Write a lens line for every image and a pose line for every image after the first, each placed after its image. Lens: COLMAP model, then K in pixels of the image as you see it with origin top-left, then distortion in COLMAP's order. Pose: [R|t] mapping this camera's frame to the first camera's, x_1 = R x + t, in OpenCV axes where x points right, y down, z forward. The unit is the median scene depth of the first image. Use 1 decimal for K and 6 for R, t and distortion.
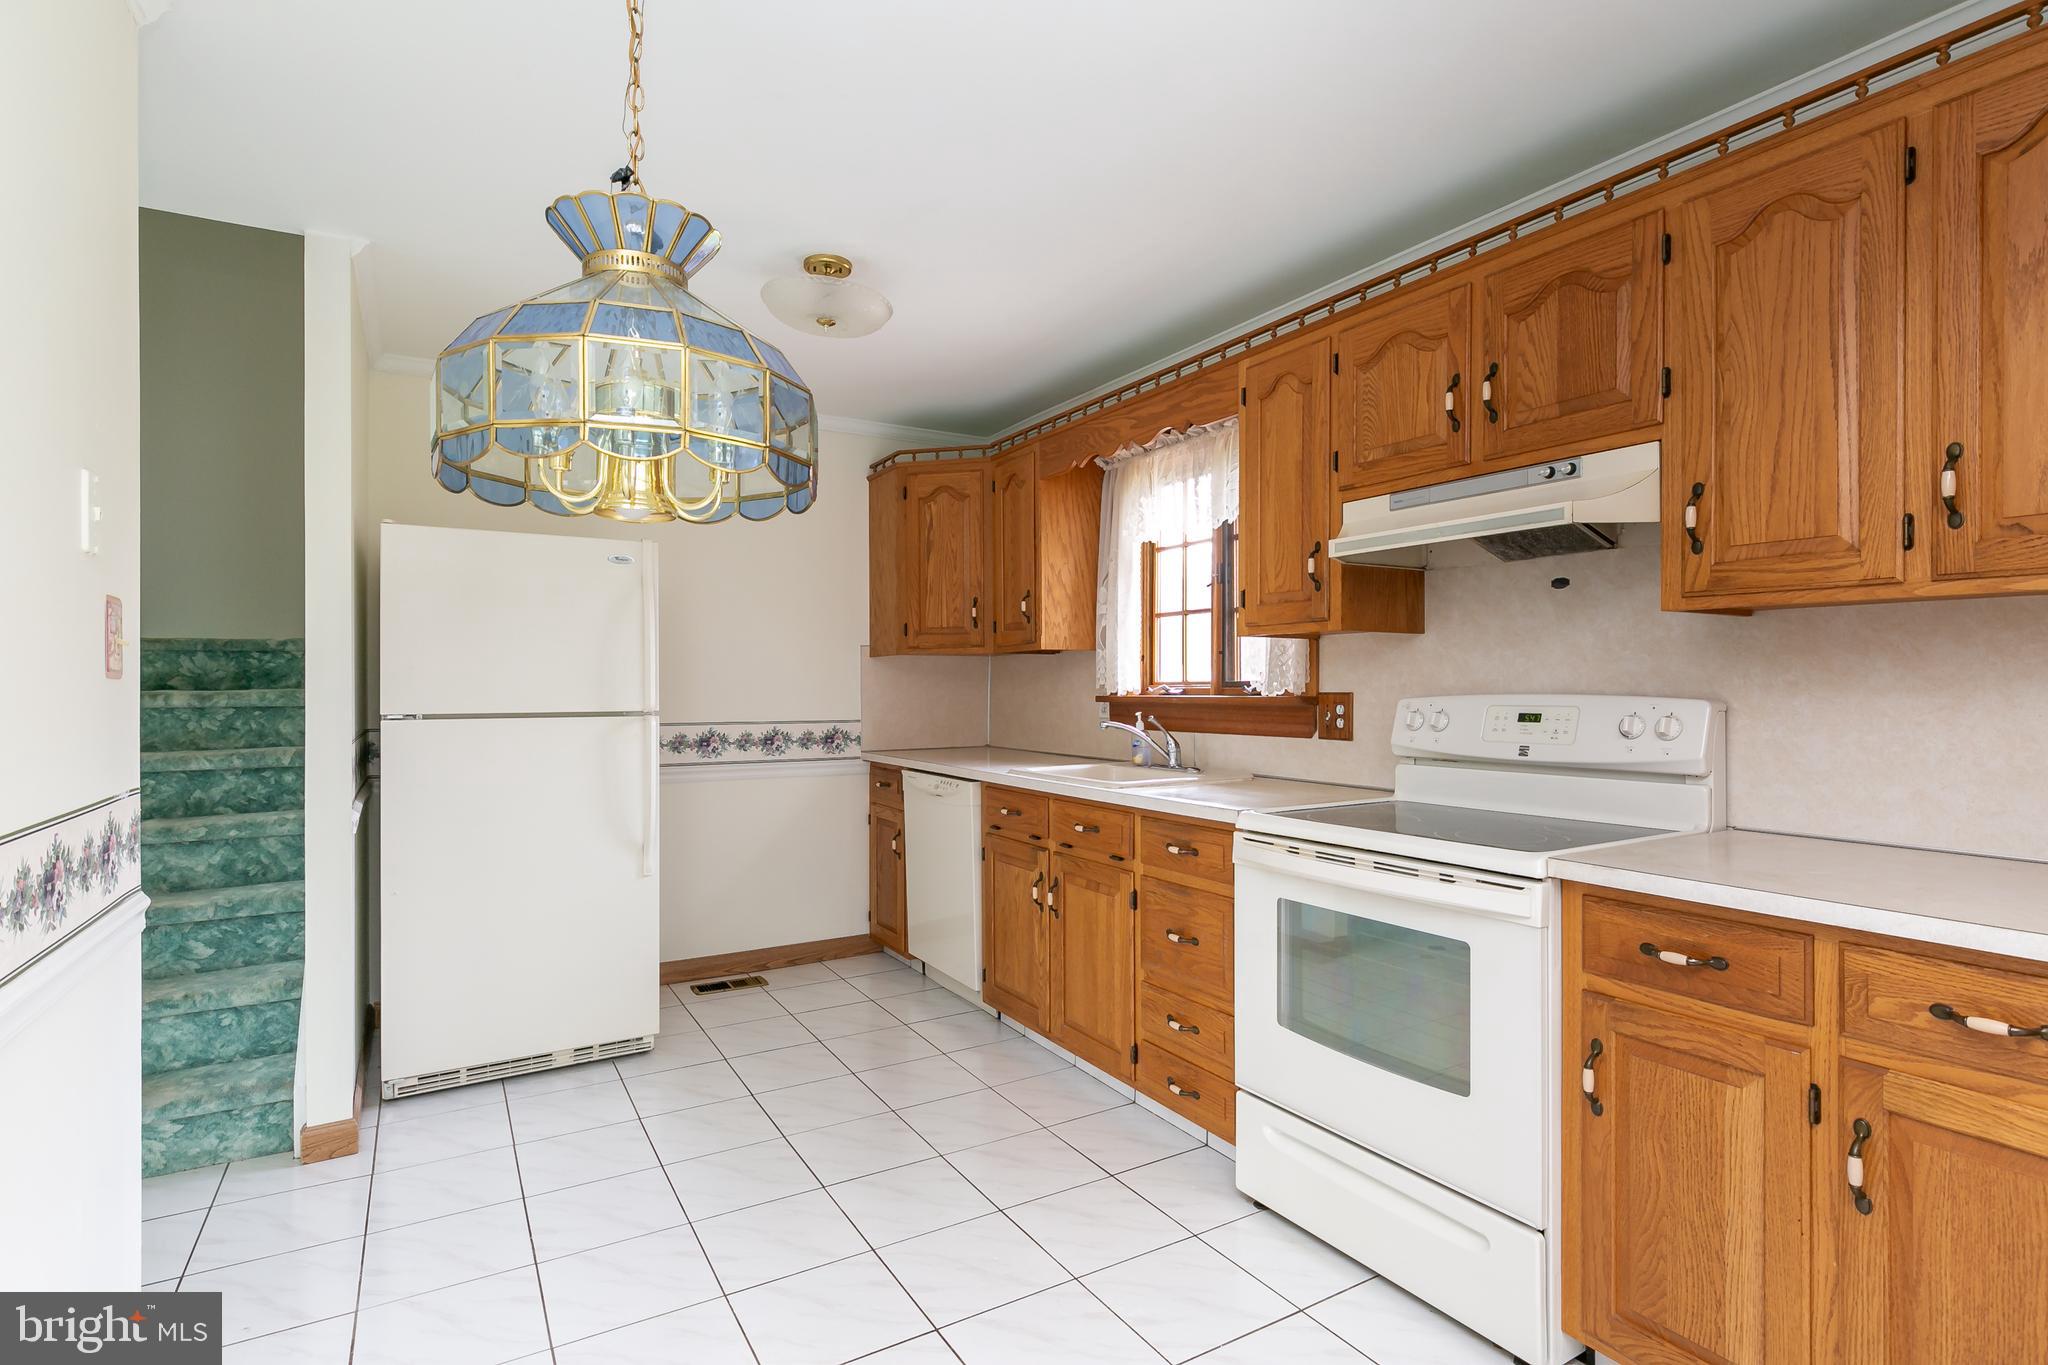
lens RADIAL K [[1017.5, 0, 1021.3], [0, 1017.5, 686.7], [0, 0, 1]] dist [0.002227, -0.000981]
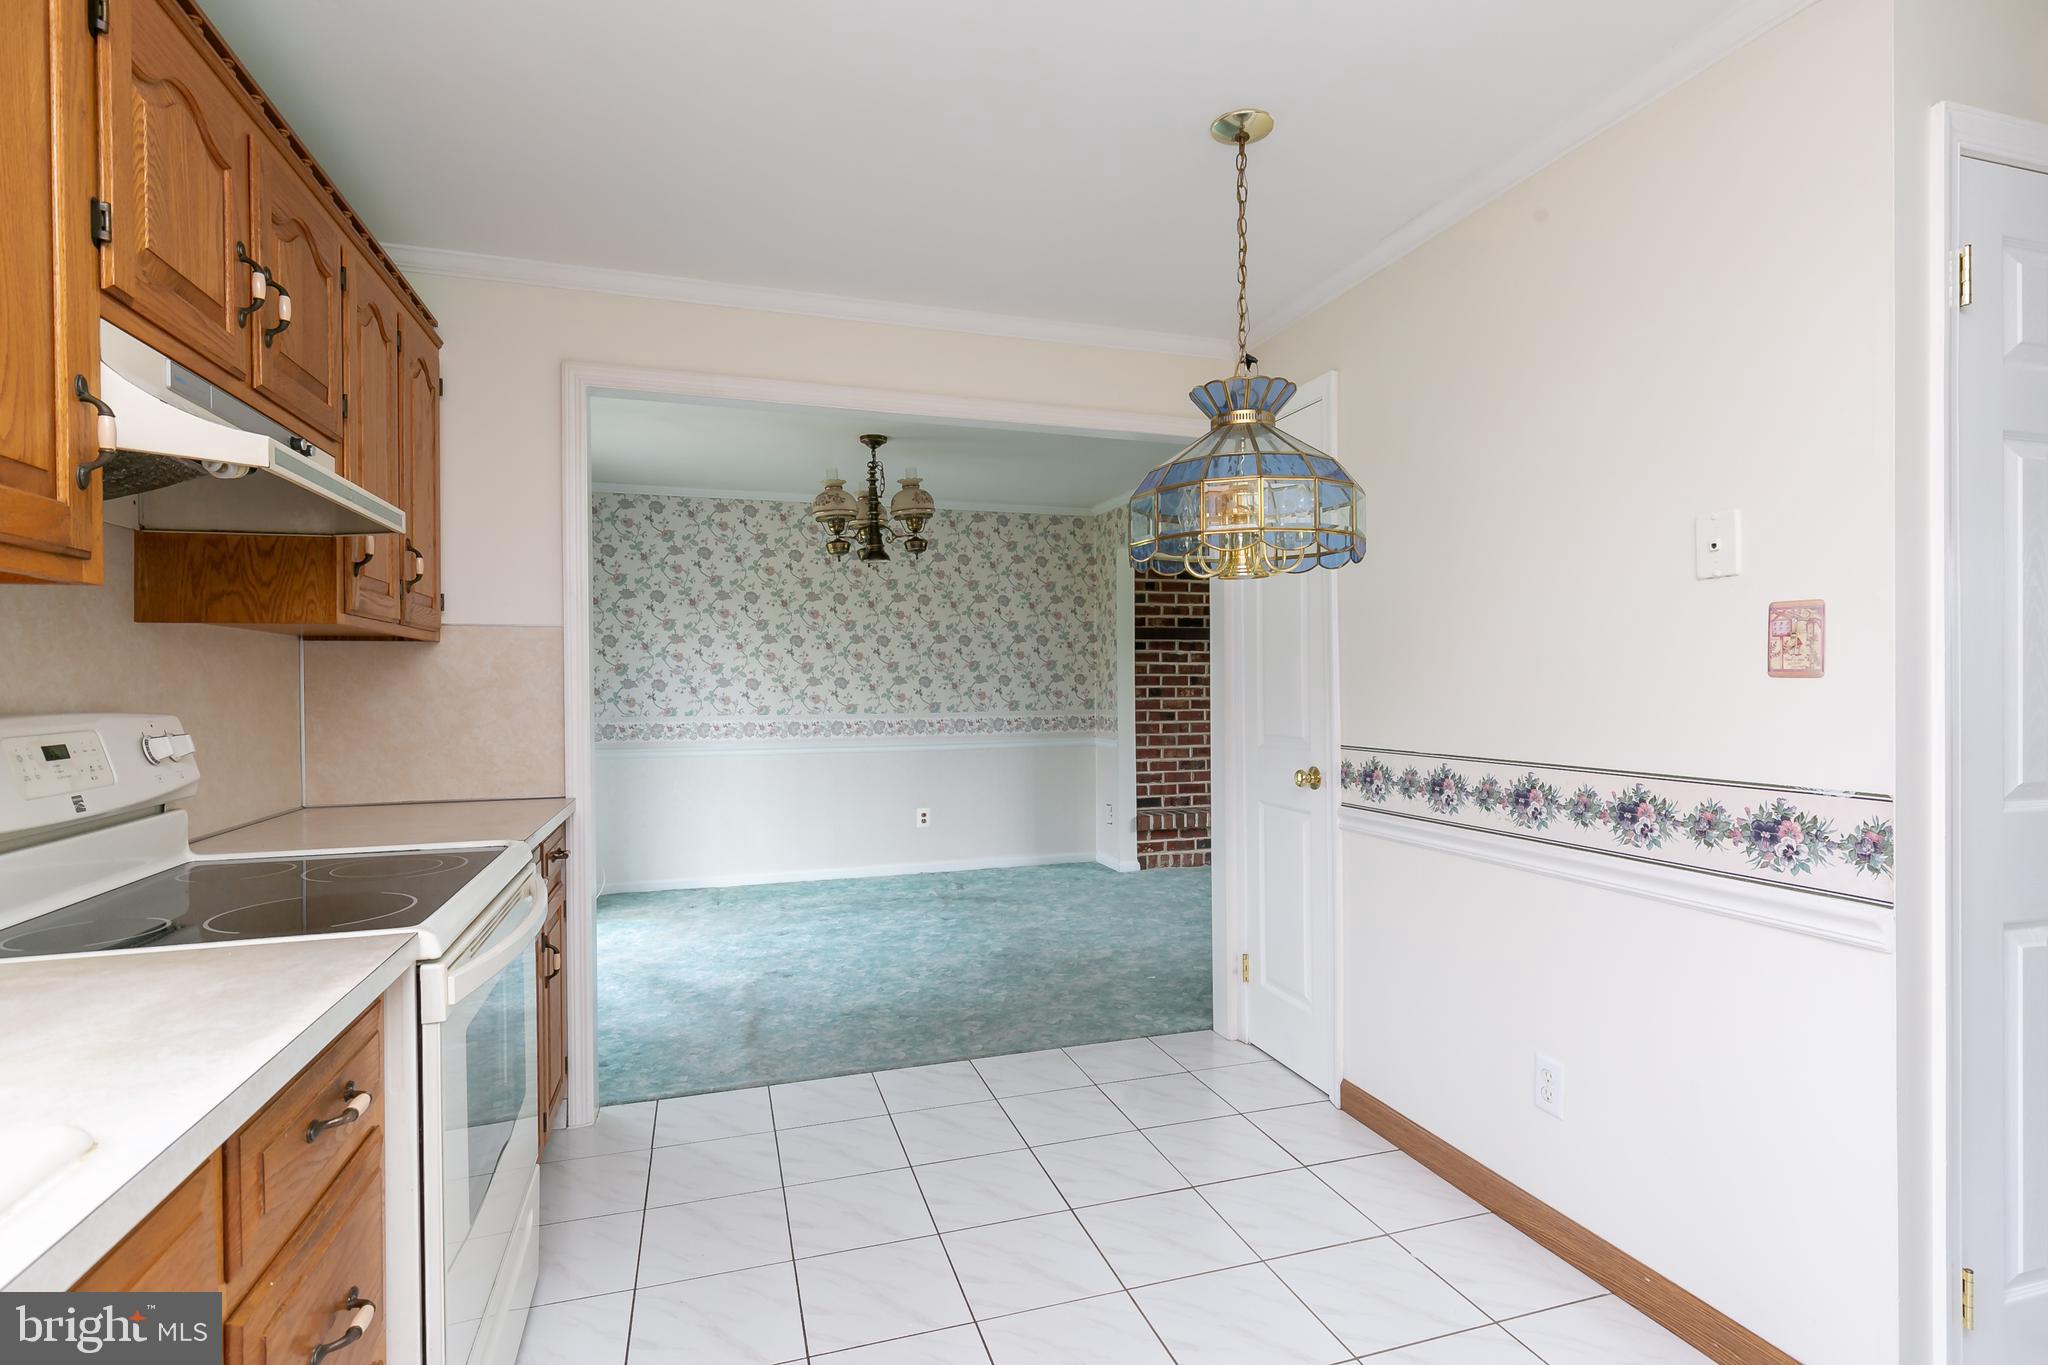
lens RADIAL K [[1001.3, 0, 1015.2], [0, 1001.3, 711.9], [0, 0, 1]] dist [0.009788, -0.001597]
pose [[-0.974312, 0.006955, 0.225097, -0.196515], [0.014979, 0.999311, 0.033958, -0.006119], [-0.224705, 0.036458, -0.973744, 1.348440]]
